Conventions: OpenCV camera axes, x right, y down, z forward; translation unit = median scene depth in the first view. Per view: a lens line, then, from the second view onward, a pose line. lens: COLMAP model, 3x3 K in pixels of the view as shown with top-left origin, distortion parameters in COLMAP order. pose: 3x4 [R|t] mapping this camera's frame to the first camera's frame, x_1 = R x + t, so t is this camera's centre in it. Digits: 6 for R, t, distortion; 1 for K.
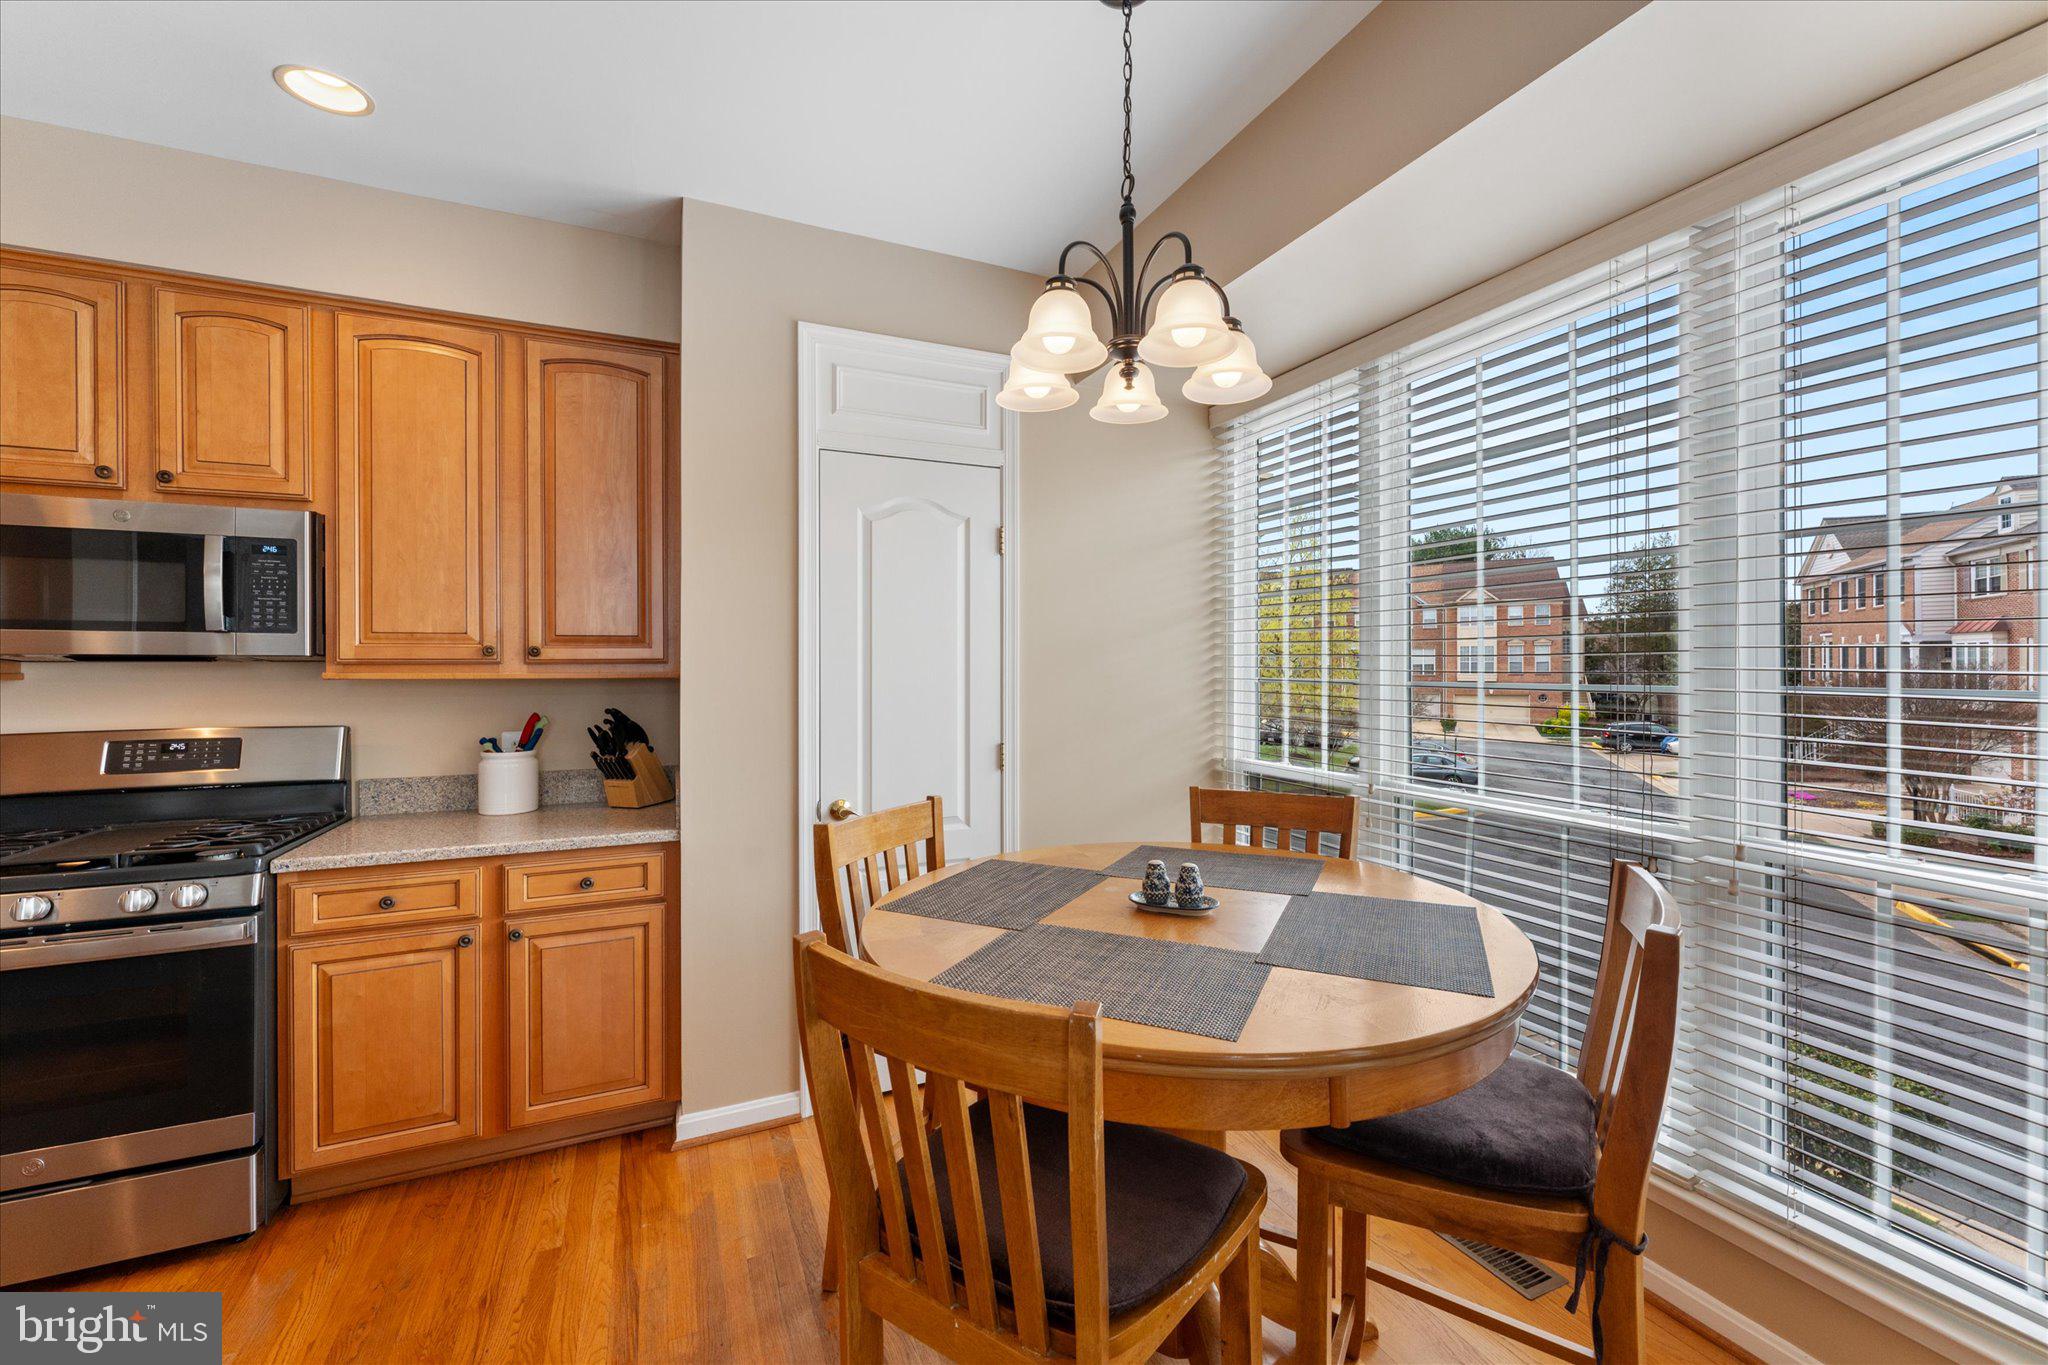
lens RADIAL K [[817.3, 0, 1026.7], [0, 817.3, 666.1], [0, 0, 1]] dist [0.003497, -0.000202]
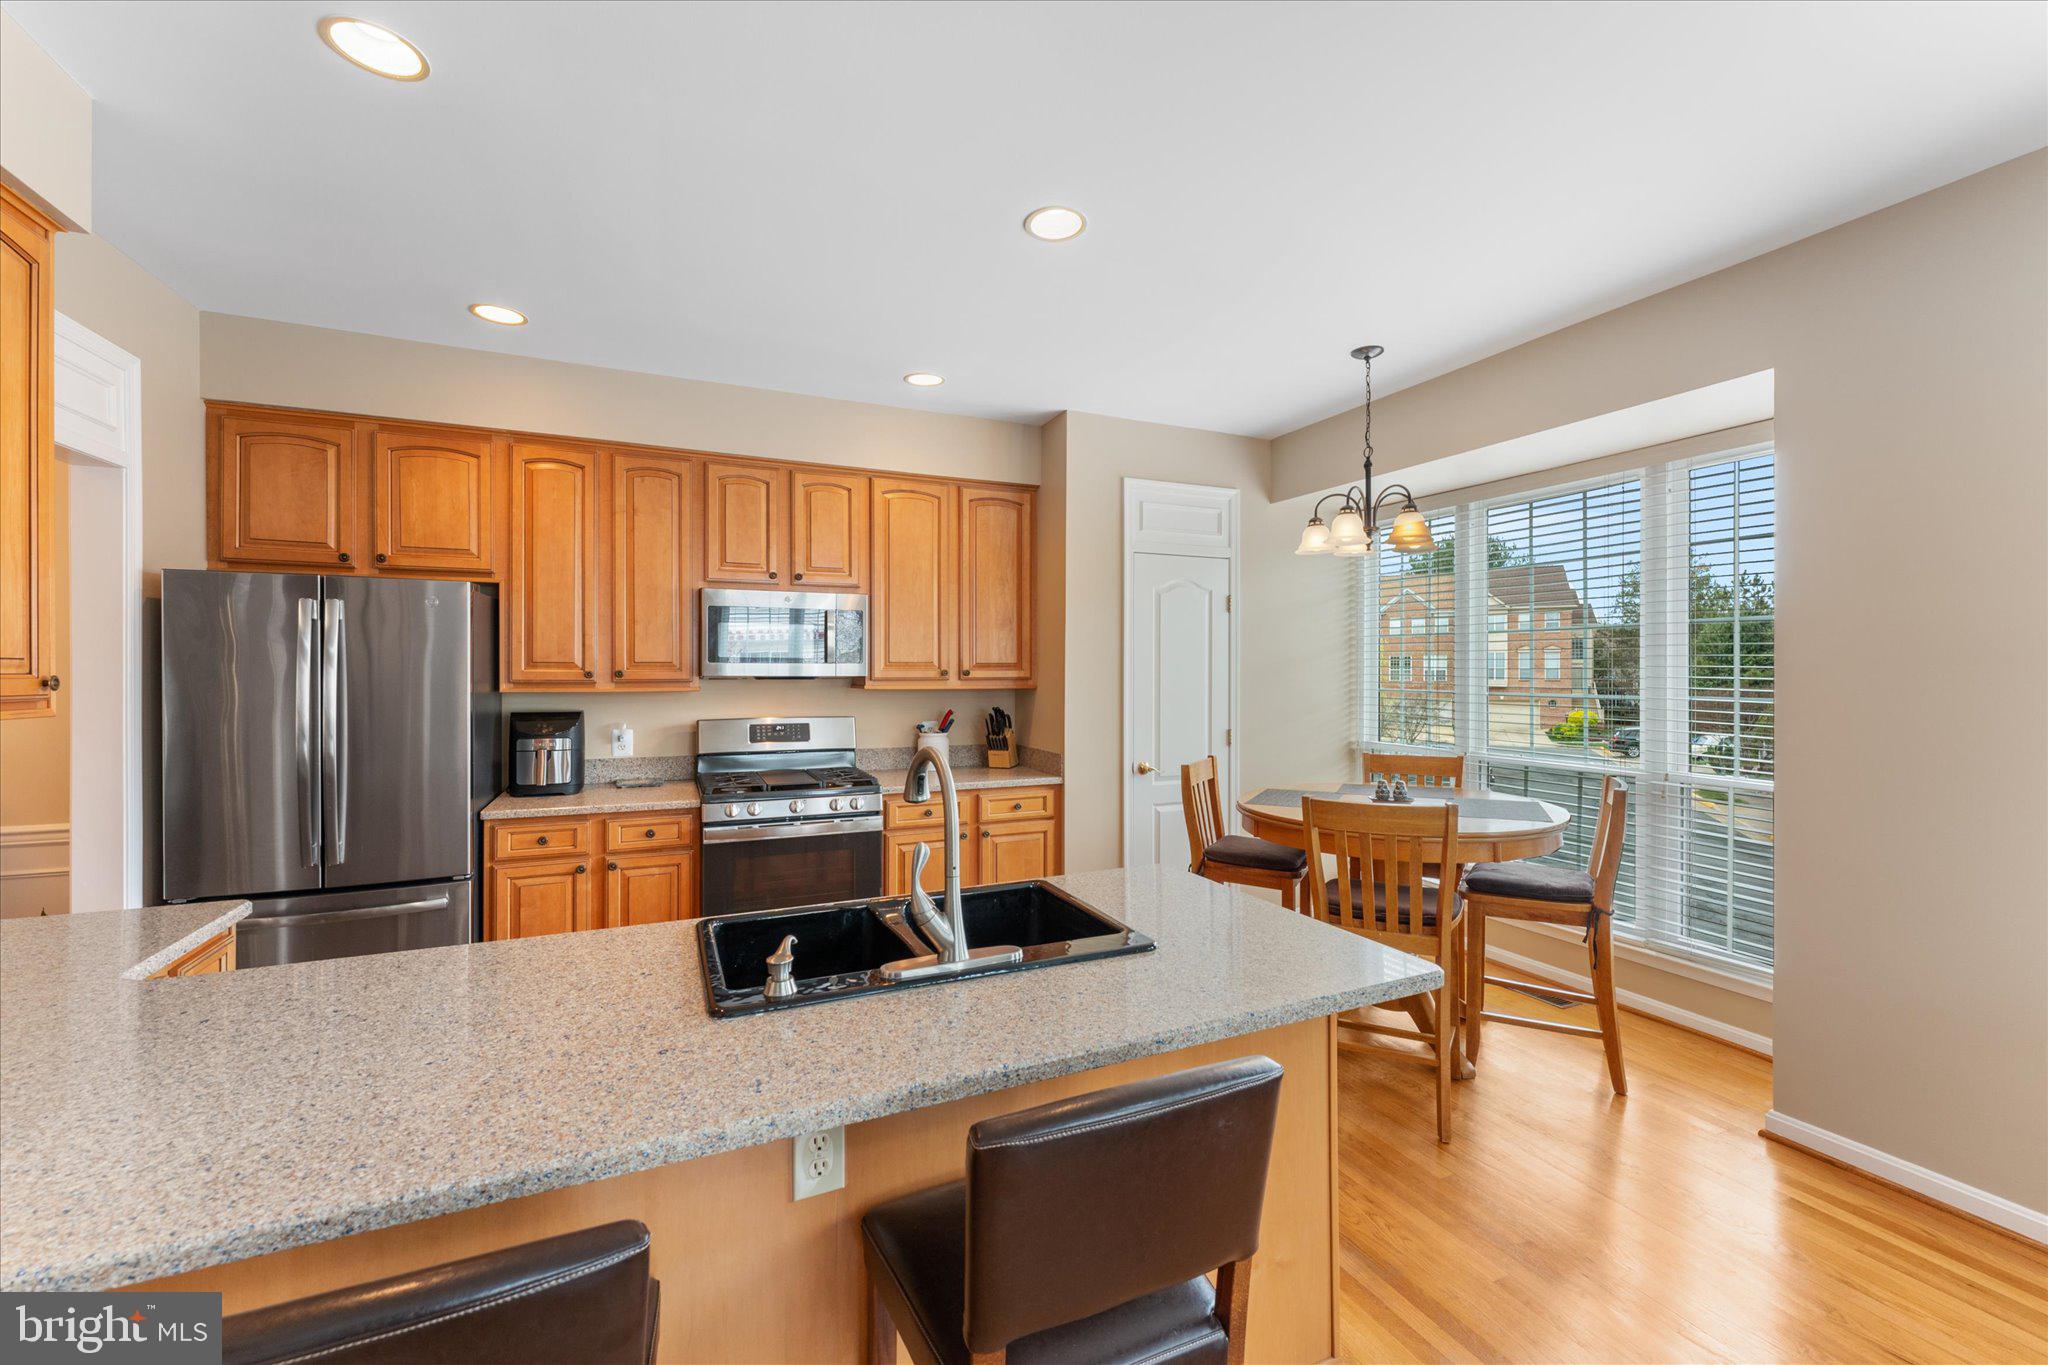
lens RADIAL K [[817.3, 0, 1029.9], [0, 817.3, 672.1], [0, 0, 1]] dist [0.003497, -0.000202]
pose [[0.999987, 0.002135, -0.004524, -0.489337], [-0.002130, 0.999997, 0.001158, -0.023065], [0.004527, -0.001149, 0.999989, -0.723341]]
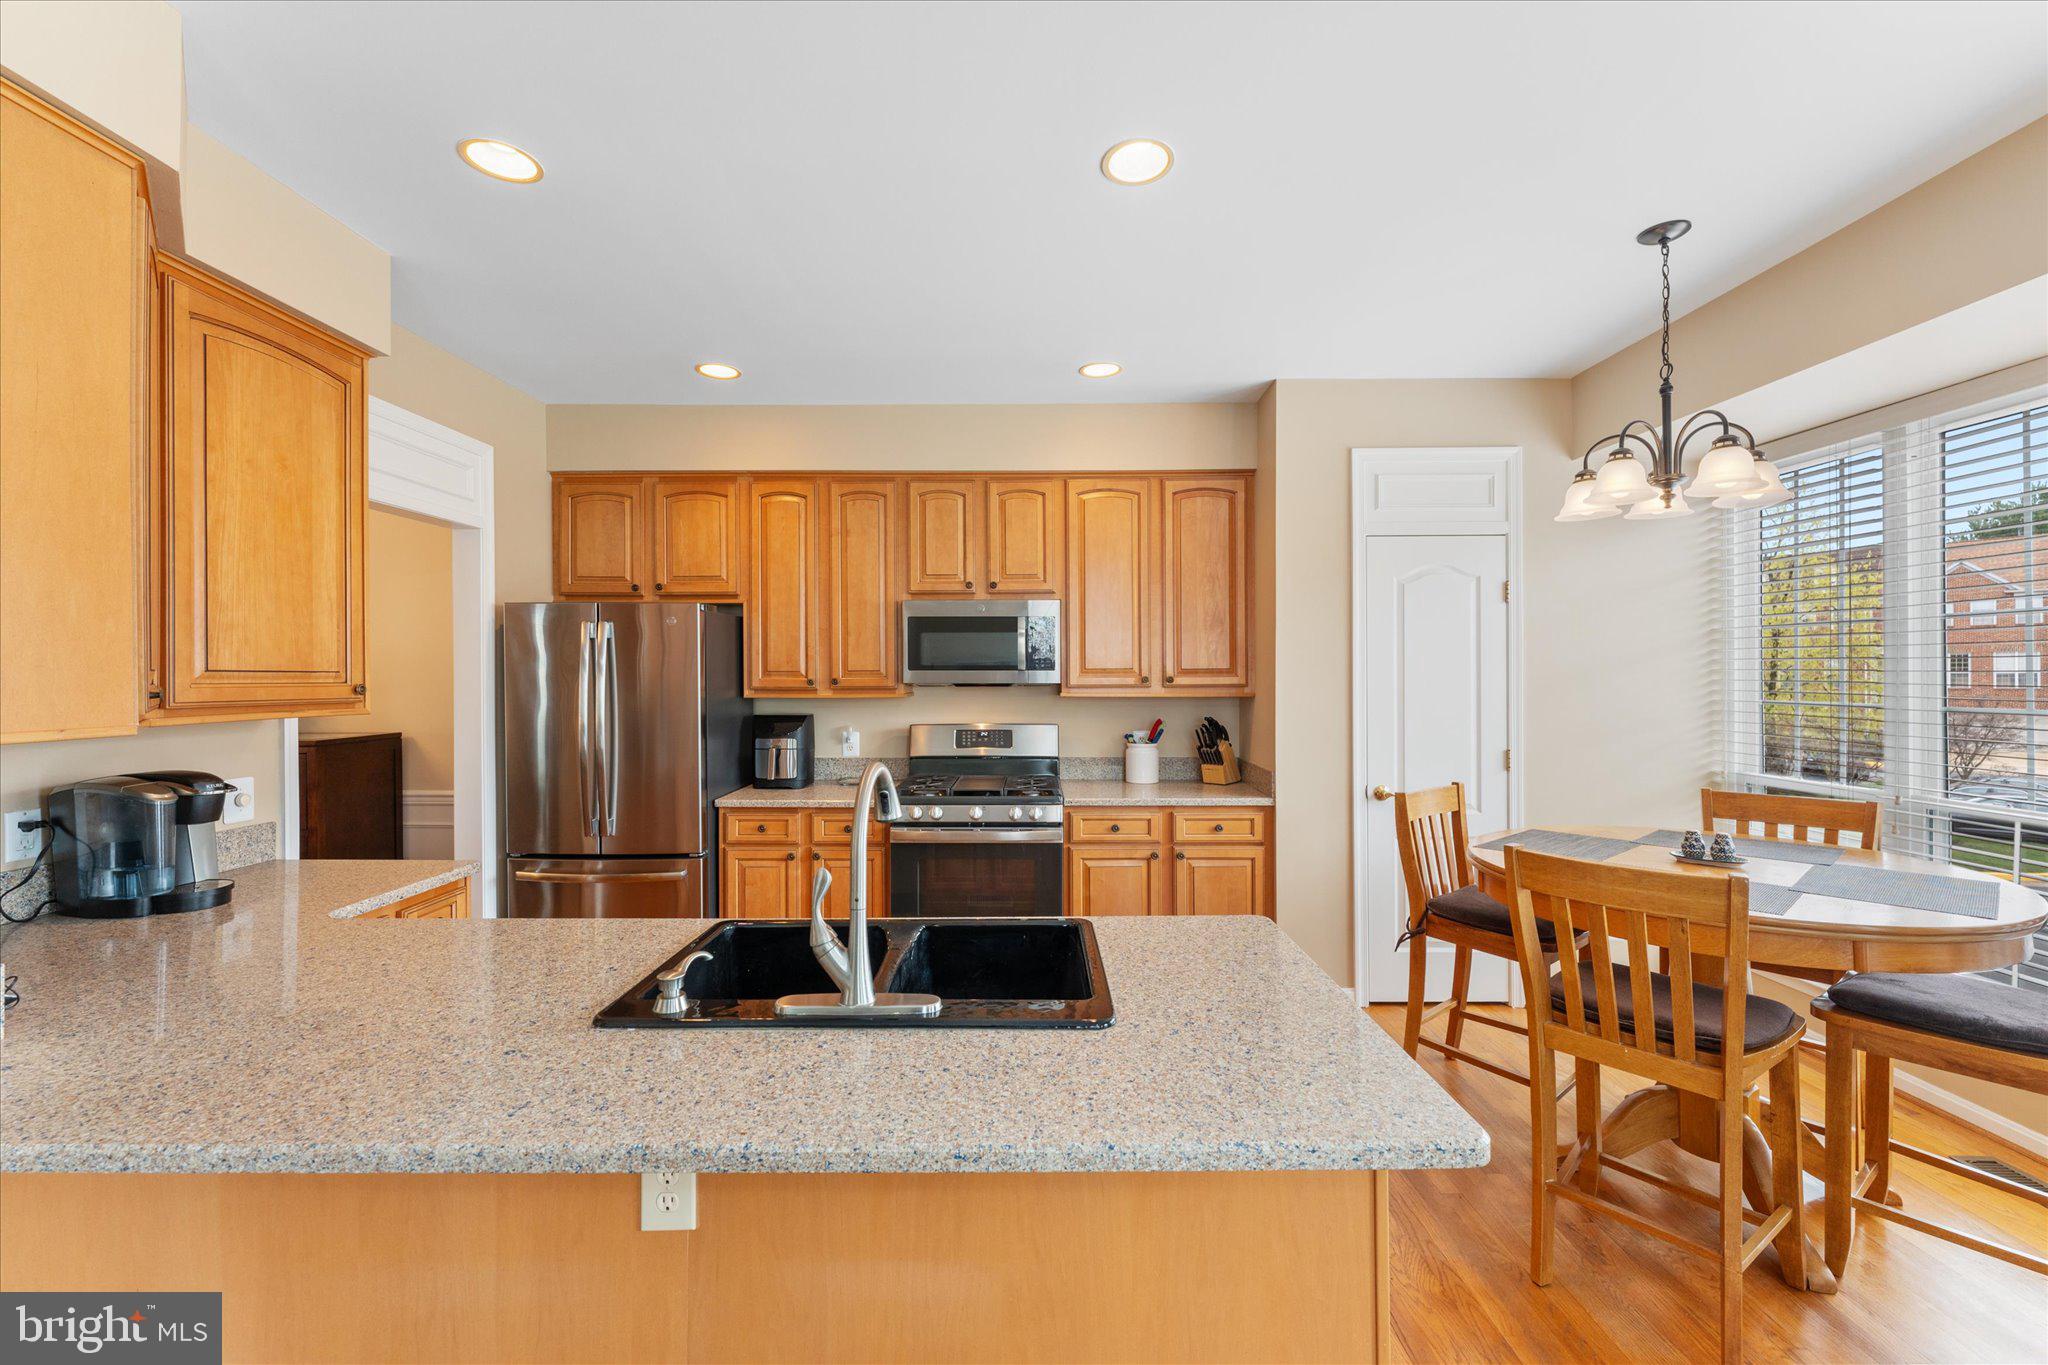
lens RADIAL K [[817.3, 0, 1025.8], [0, 817.3, 674.0], [0, 0, 1]] dist [0.003497, -0.000202]
pose [[0.909204, -0.002972, -0.416340, -0.214034], [0.001820, 0.999993, -0.003163, -0.025449], [0.416346, 0.002118, 0.909204, -0.562593]]
